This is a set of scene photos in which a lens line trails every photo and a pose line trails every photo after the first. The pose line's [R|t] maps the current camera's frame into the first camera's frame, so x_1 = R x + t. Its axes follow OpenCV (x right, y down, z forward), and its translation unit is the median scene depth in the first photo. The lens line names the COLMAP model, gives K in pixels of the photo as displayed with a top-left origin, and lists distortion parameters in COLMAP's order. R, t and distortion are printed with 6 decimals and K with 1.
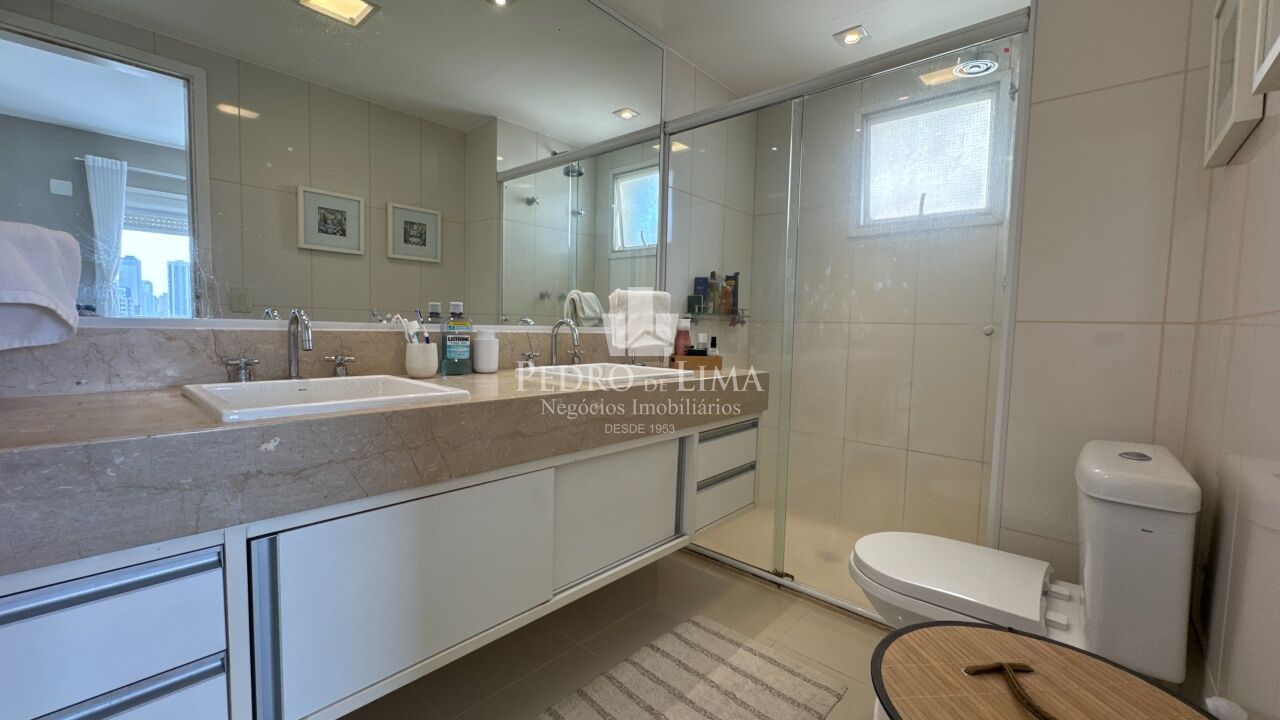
lens RADIAL K [[511.4, 0, 642.6], [0, 511.4, 358.3], [0, 0, 1]] dist [-0.002735, -0.000258]
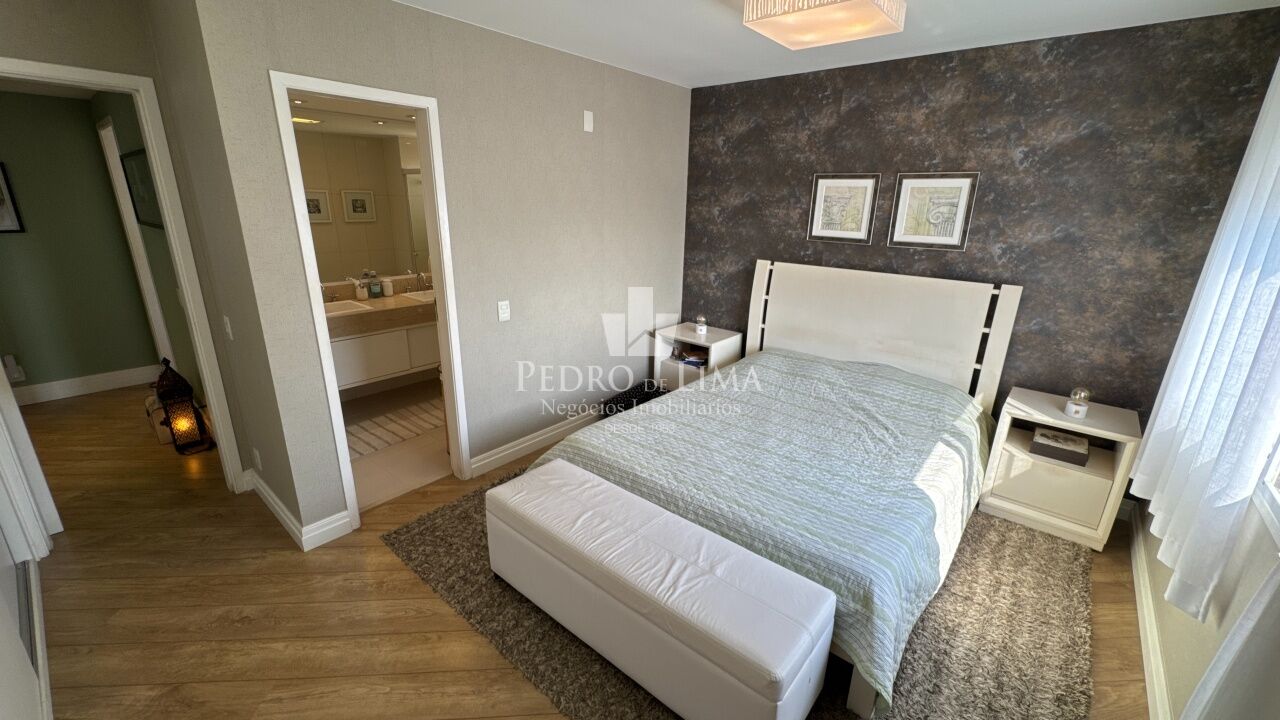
lens RADIAL K [[511.4, 0, 630.8], [0, 511.4, 358.7], [0, 0, 1]] dist [-0.002735, -0.000258]
pose [[0.999901, -0.008350, 0.011291, 0.973355], [0.005460, 0.971911, 0.235287, -0.288569], [-0.012938, -0.235202, 0.971860, -1.770012]]
